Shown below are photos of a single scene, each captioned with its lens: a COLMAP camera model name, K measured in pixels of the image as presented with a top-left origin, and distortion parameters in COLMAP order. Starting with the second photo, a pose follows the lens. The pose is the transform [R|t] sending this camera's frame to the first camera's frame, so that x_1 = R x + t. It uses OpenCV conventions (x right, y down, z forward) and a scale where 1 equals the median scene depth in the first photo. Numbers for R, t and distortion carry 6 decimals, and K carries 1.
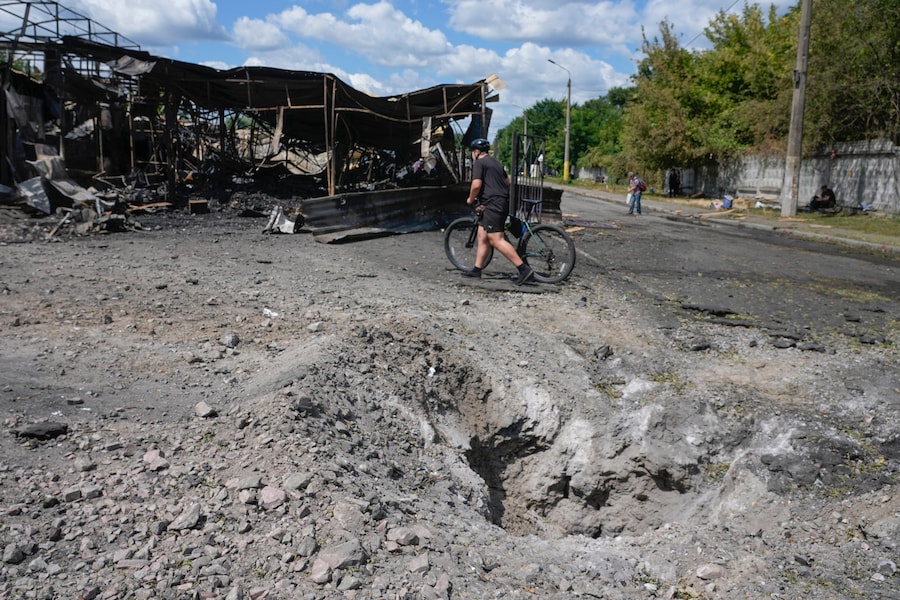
lens RADIAL K [[509.0, 0, 450.0], [0, 509.0, 300.0], [0, 0, 1]] dist [-0.002662, 0.000495]
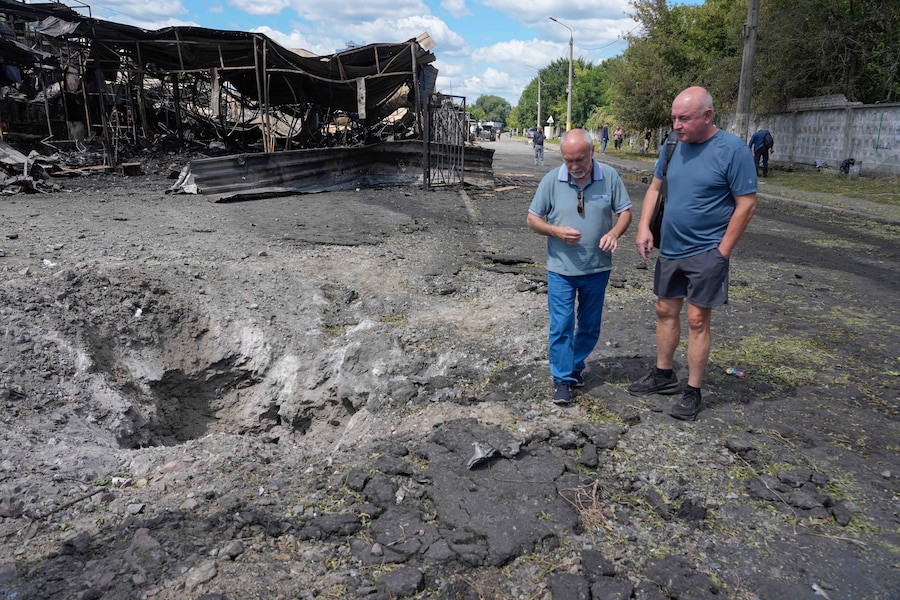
lens RADIAL K [[492.9, 0, 450.0], [0, 492.9, 300.0], [0, 0, 1]] dist [0.004480, 0.000296]
pose [[0.999950, -0.008550, -0.005217, 0.610969], [0.008928, 0.996963, 0.077364, 0.036003], [0.004540, -0.077407, 0.996989, -0.054372]]
